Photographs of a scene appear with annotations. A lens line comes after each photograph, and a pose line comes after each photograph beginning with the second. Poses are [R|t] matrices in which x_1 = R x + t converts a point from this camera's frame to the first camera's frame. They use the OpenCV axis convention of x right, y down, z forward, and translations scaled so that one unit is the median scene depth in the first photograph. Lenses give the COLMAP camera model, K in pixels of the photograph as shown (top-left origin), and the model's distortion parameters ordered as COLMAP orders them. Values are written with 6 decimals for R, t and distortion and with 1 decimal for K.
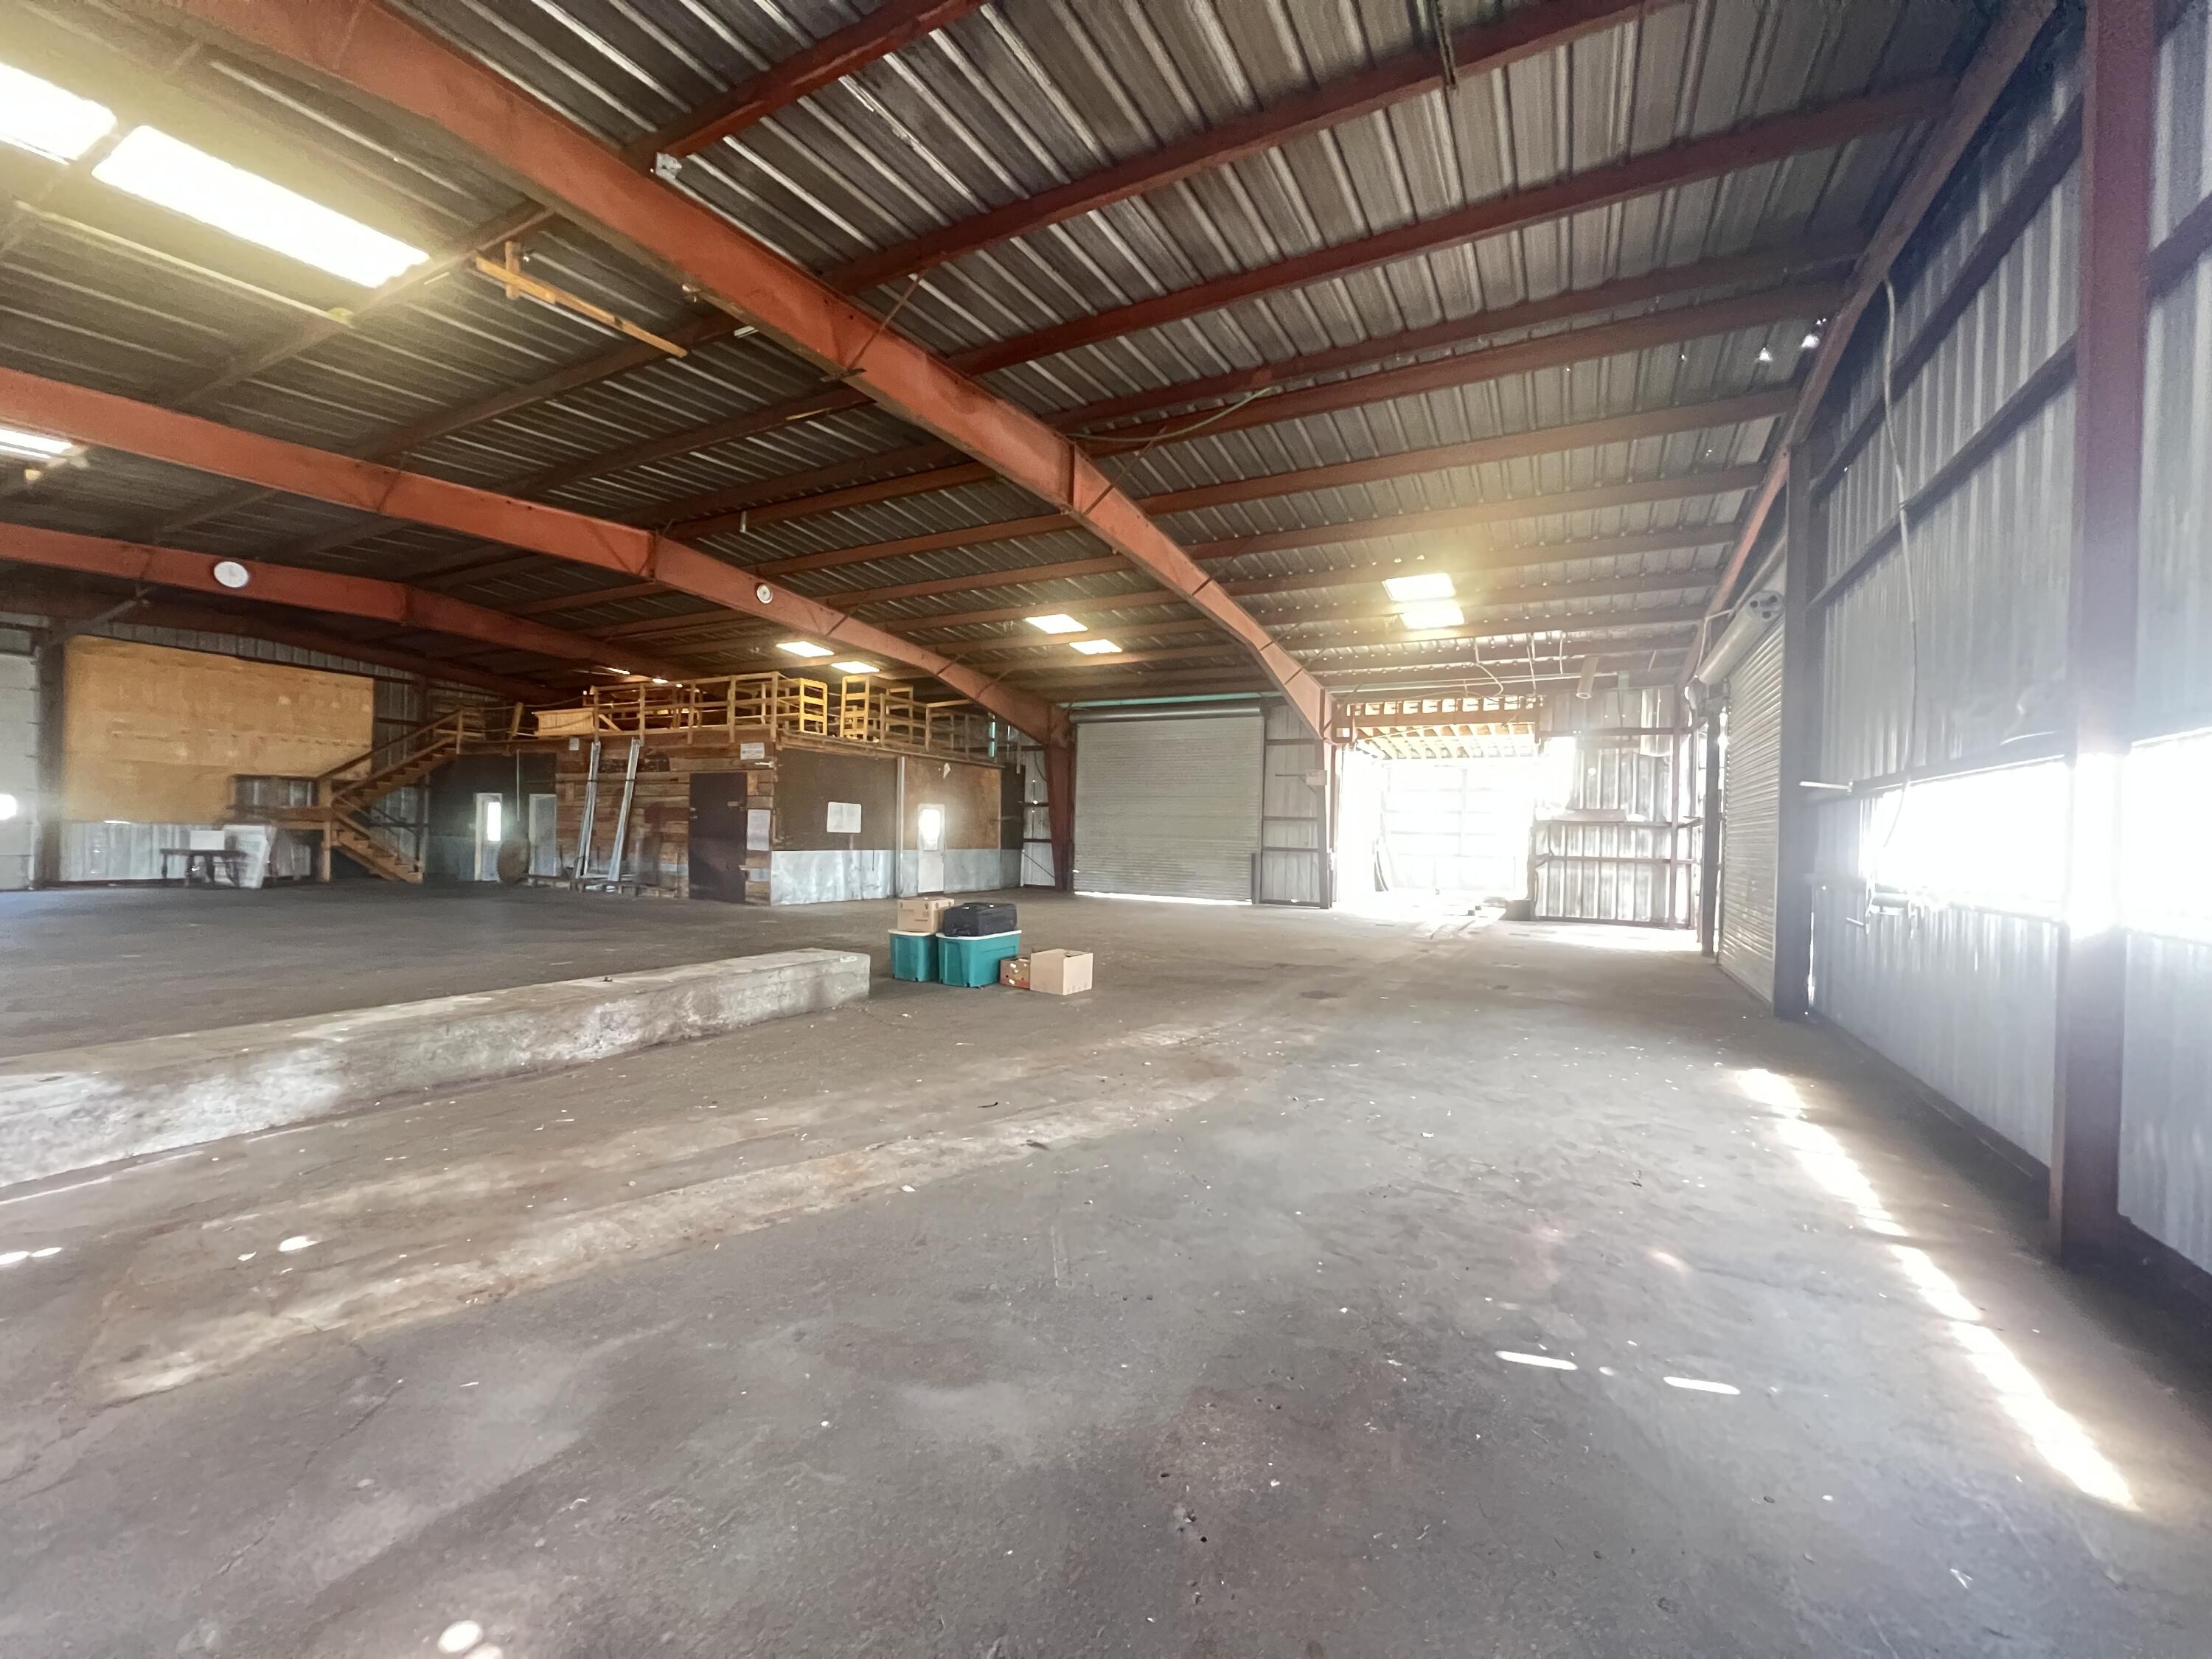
lens RADIAL K [[890.0, 0, 1108.6], [0, 890.0, 835.2], [0, 0, 1]] dist [-0.002804, 0.000500]
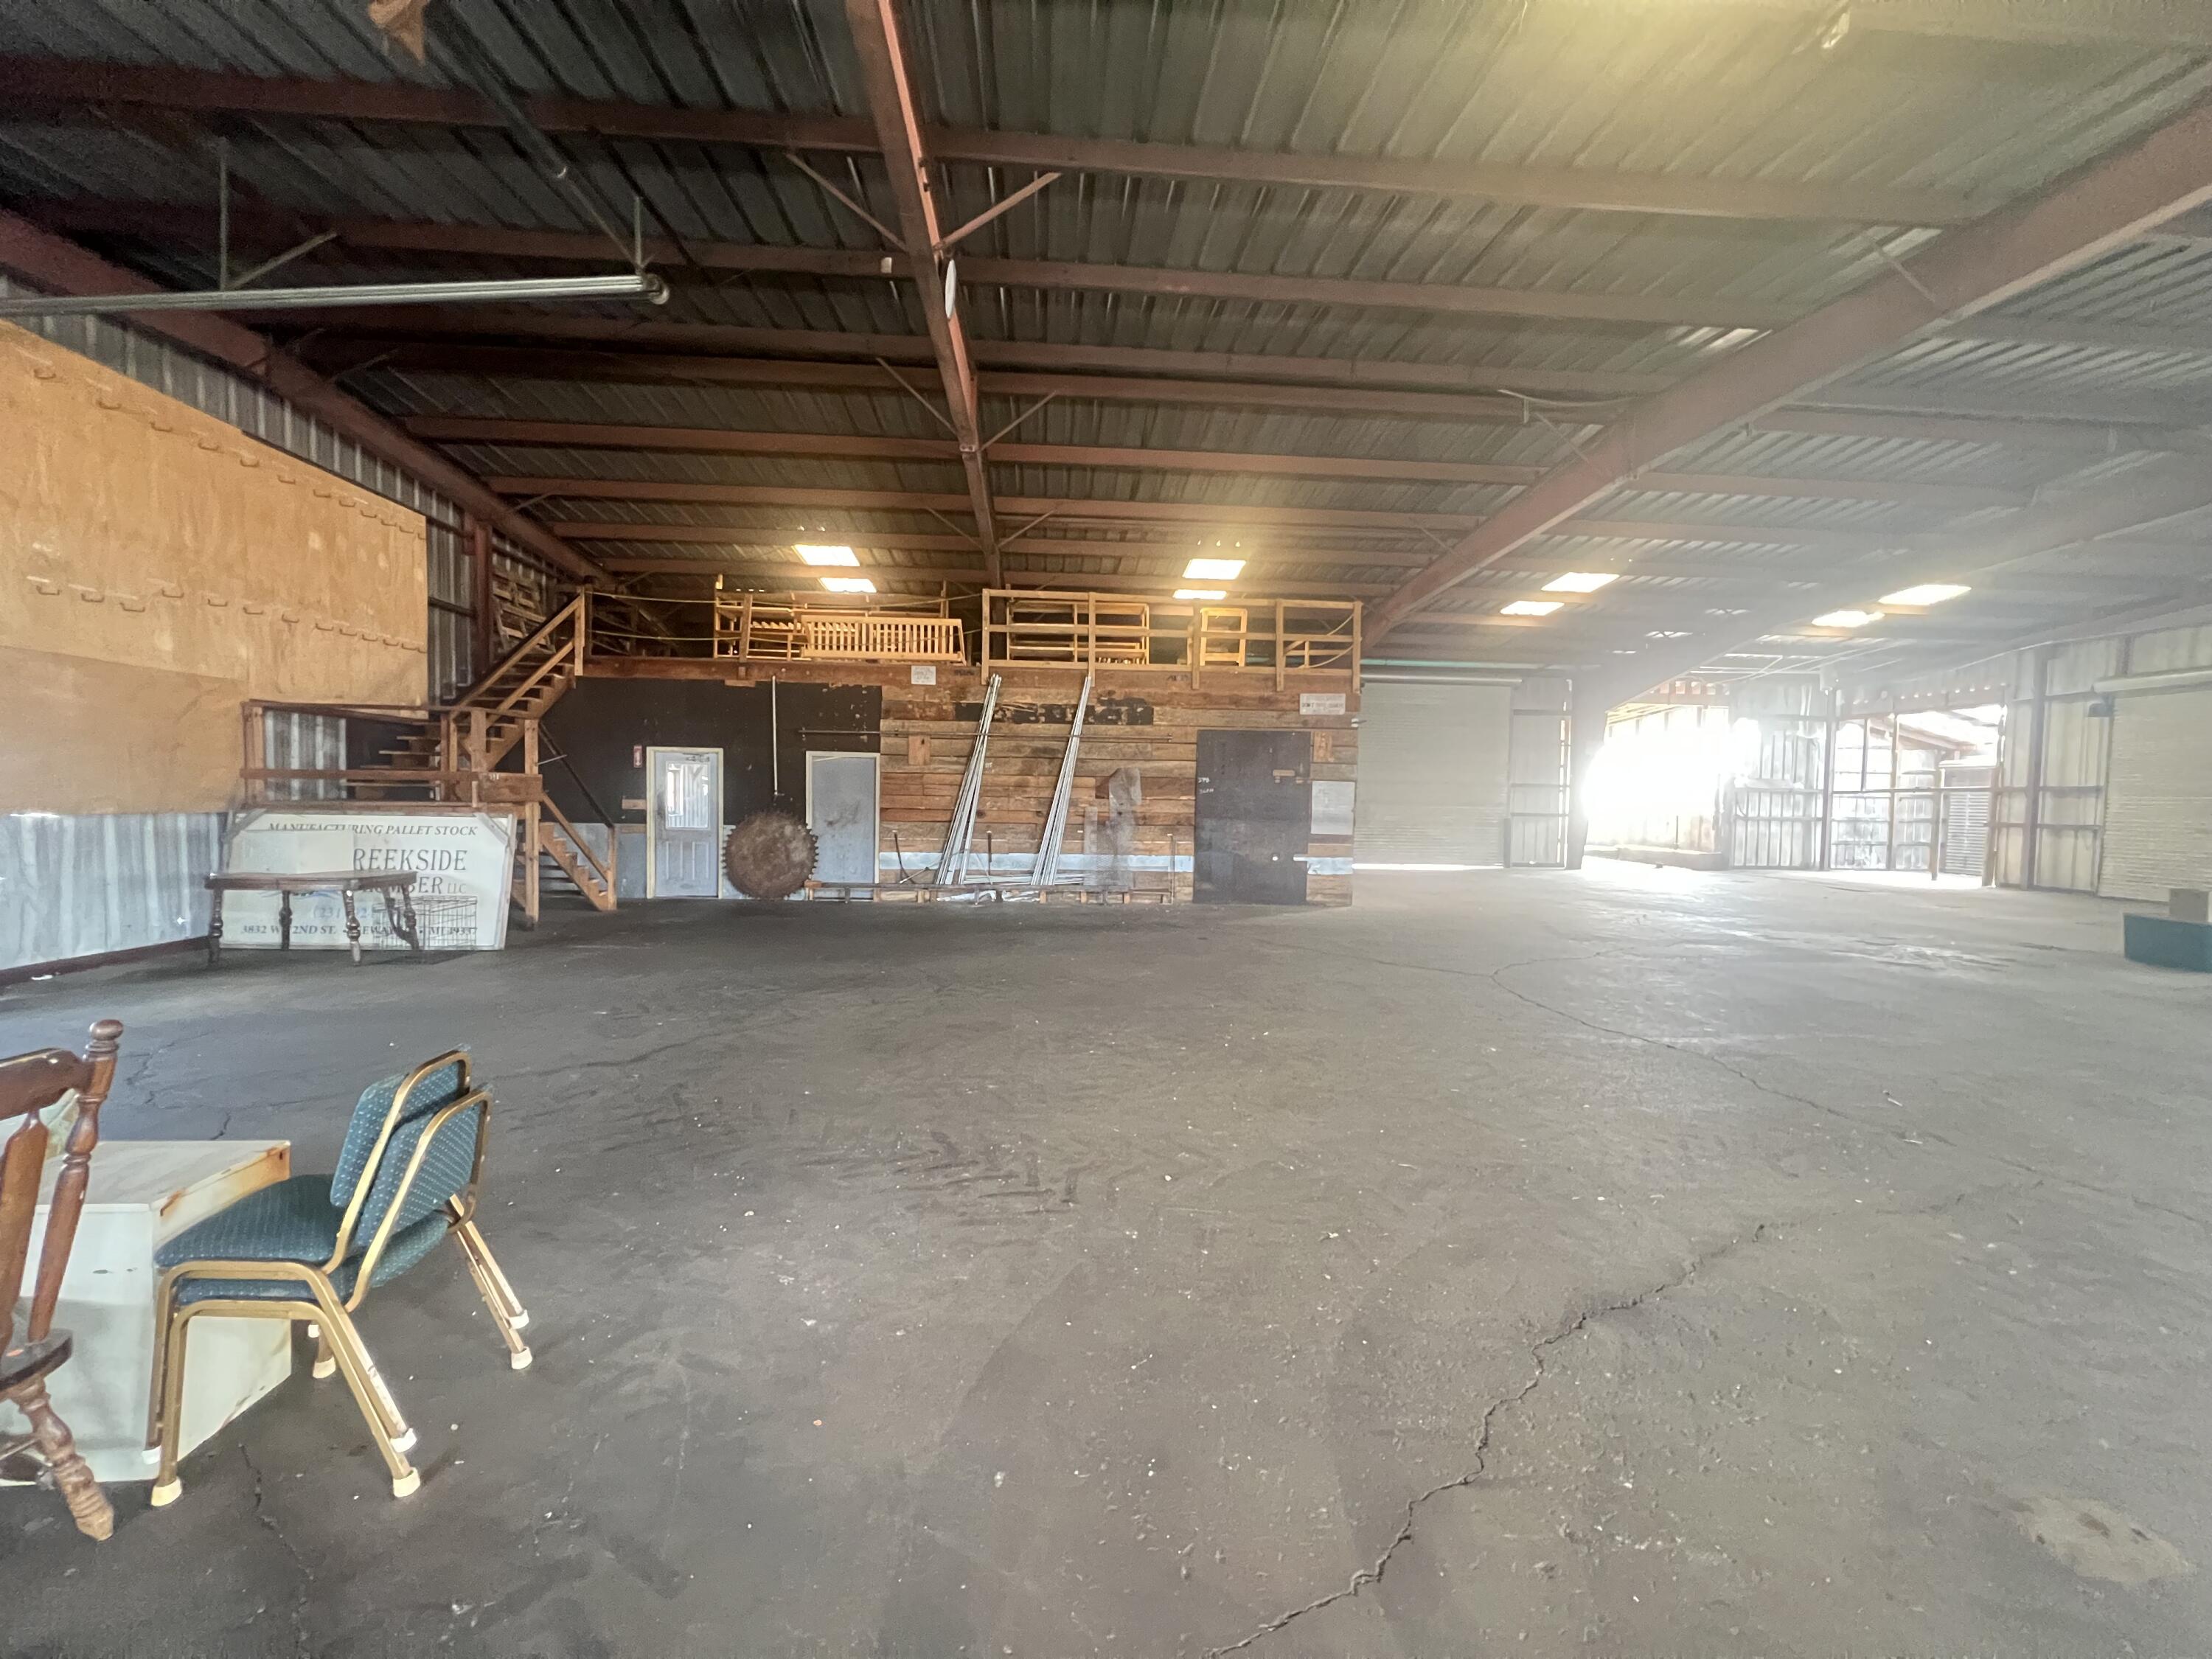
lens RADIAL K [[890.0, 0, 1104.7], [0, 890.0, 834.0], [0, 0, 1]] dist [-0.002804, 0.000500]
pose [[0.850292, -0.033160, 0.525266, -1.591878], [0.006482, 0.998597, 0.052547, -0.041119], [-0.526271, -0.041276, 0.849314, 0.740935]]
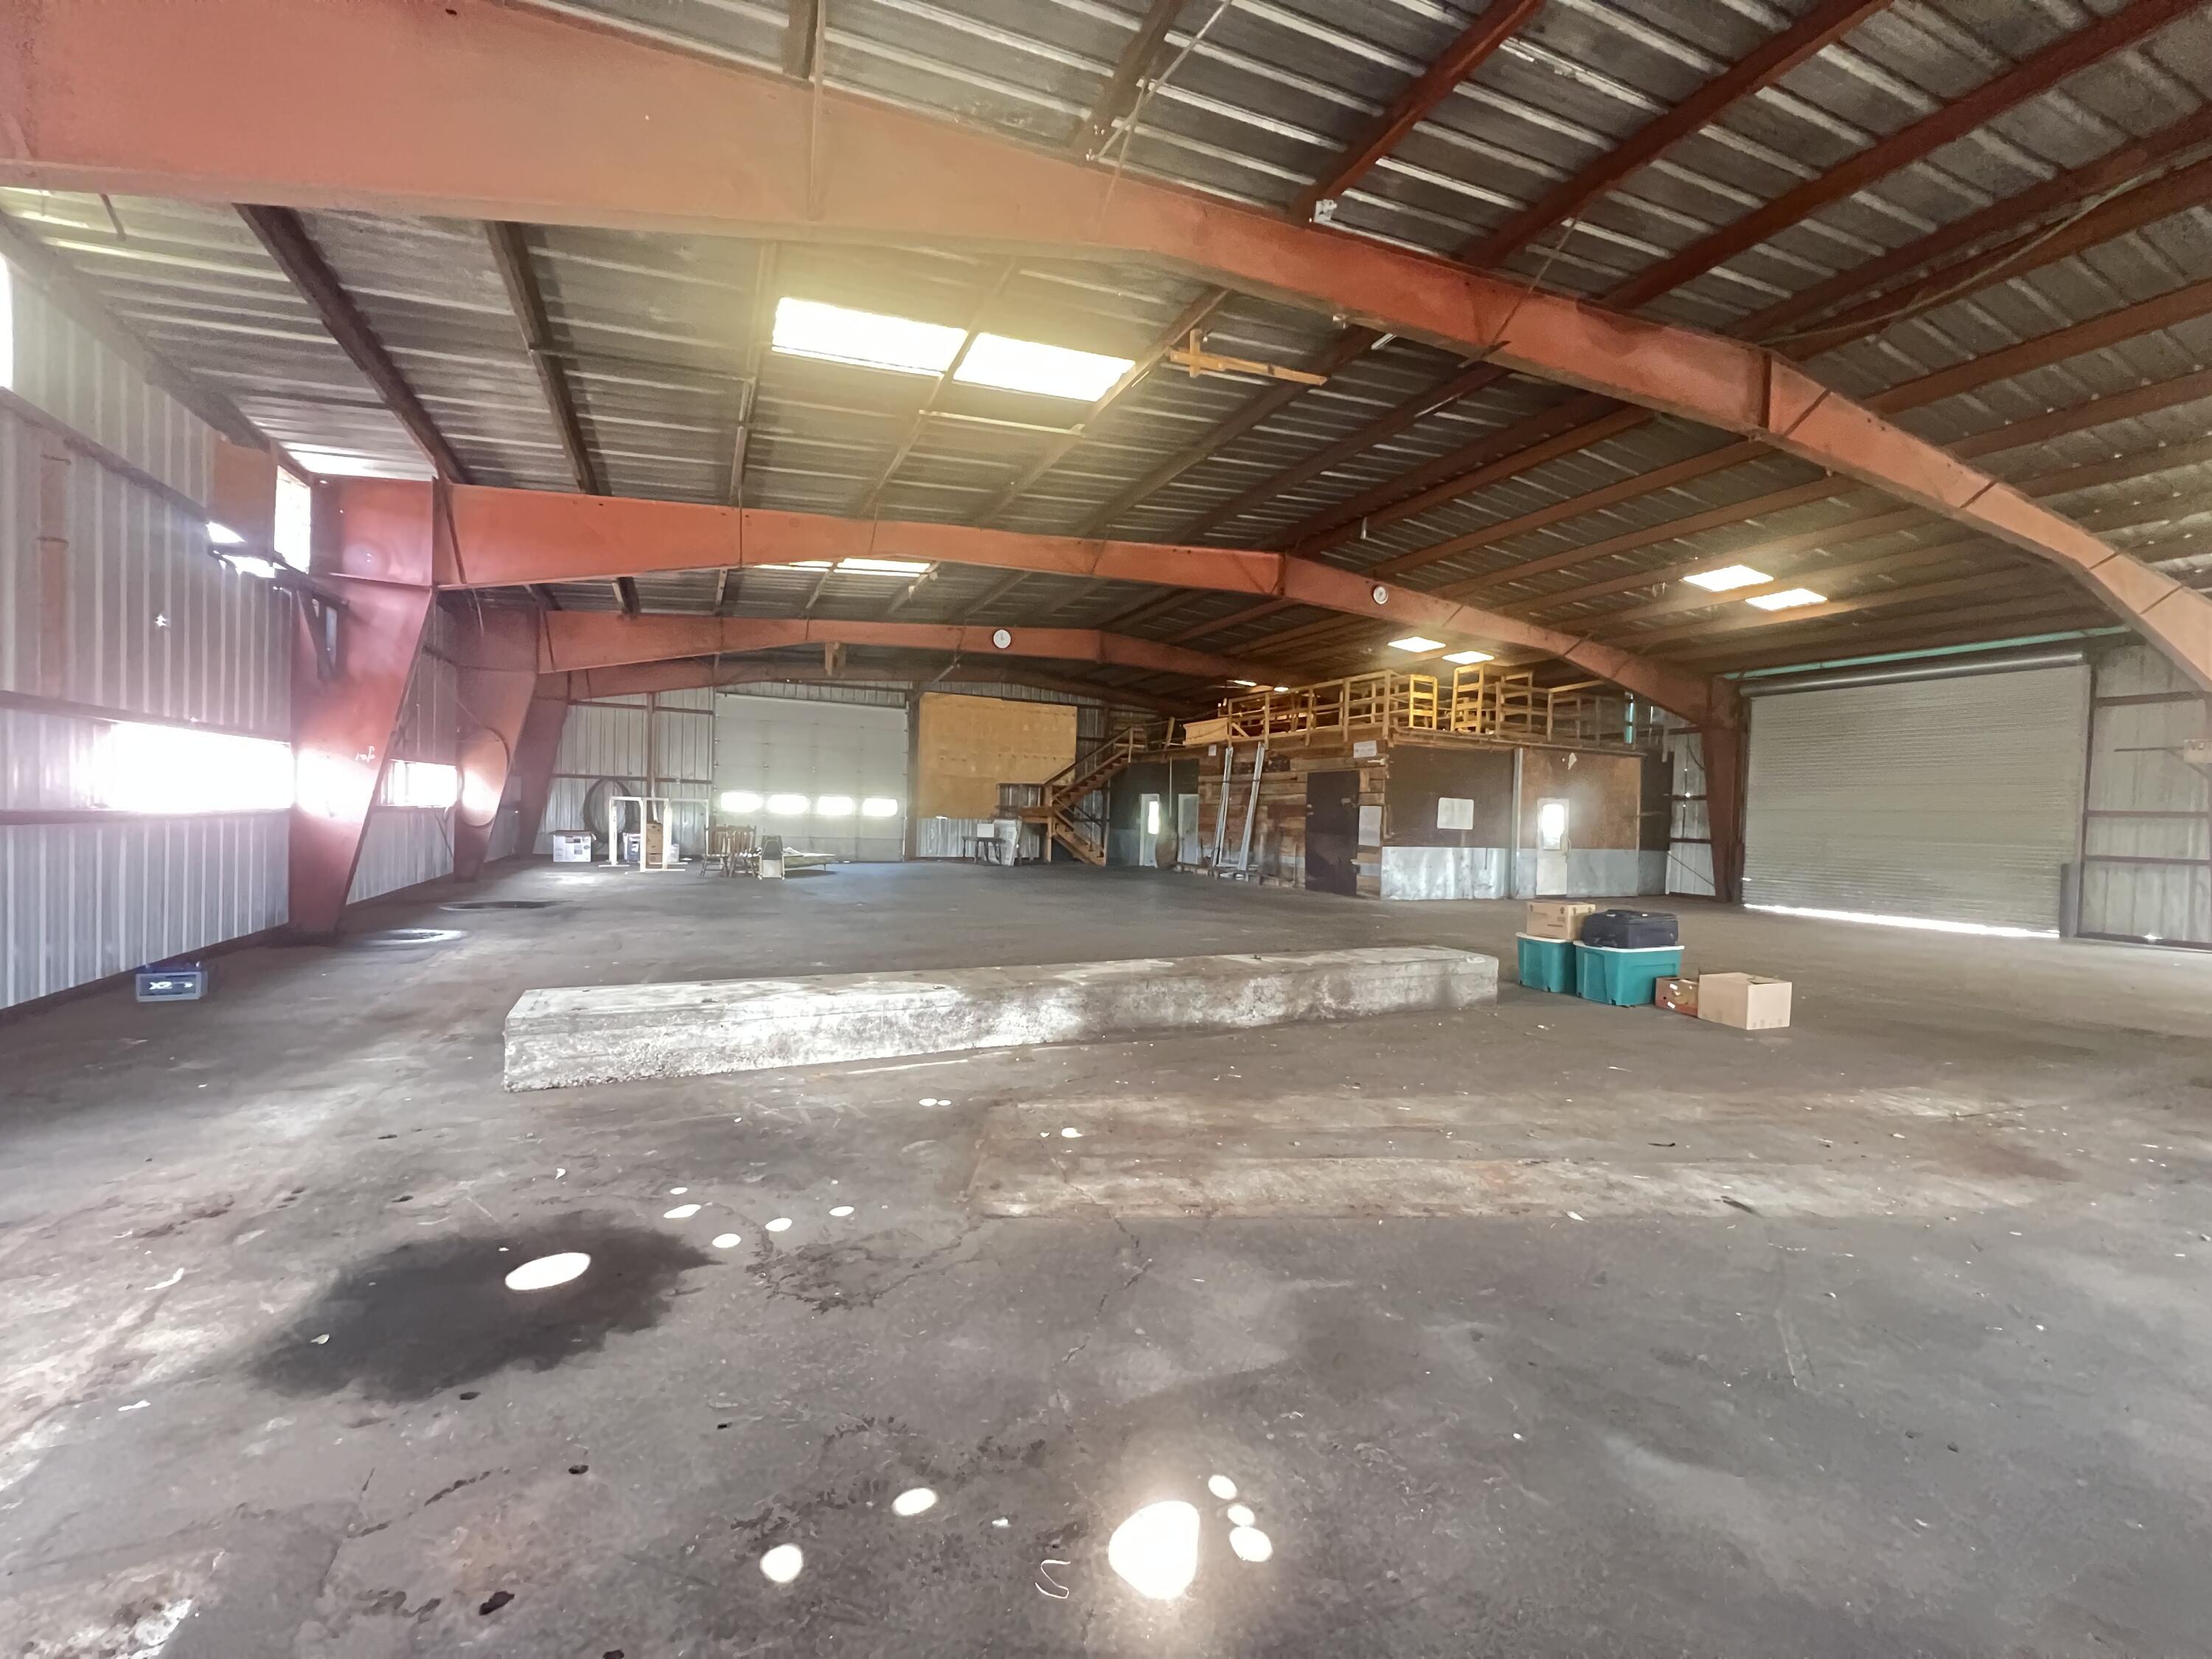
lens RADIAL K [[890.0, 0, 1099.2], [0, 890.0, 835.0], [0, 0, 1]] dist [-0.002804, 0.000500]
pose [[0.792935, 0.012903, -0.609169, -0.023711], [-0.010389, 0.999917, 0.007656, 0.000282], [0.609217, 0.000258, 0.793003, -0.012222]]
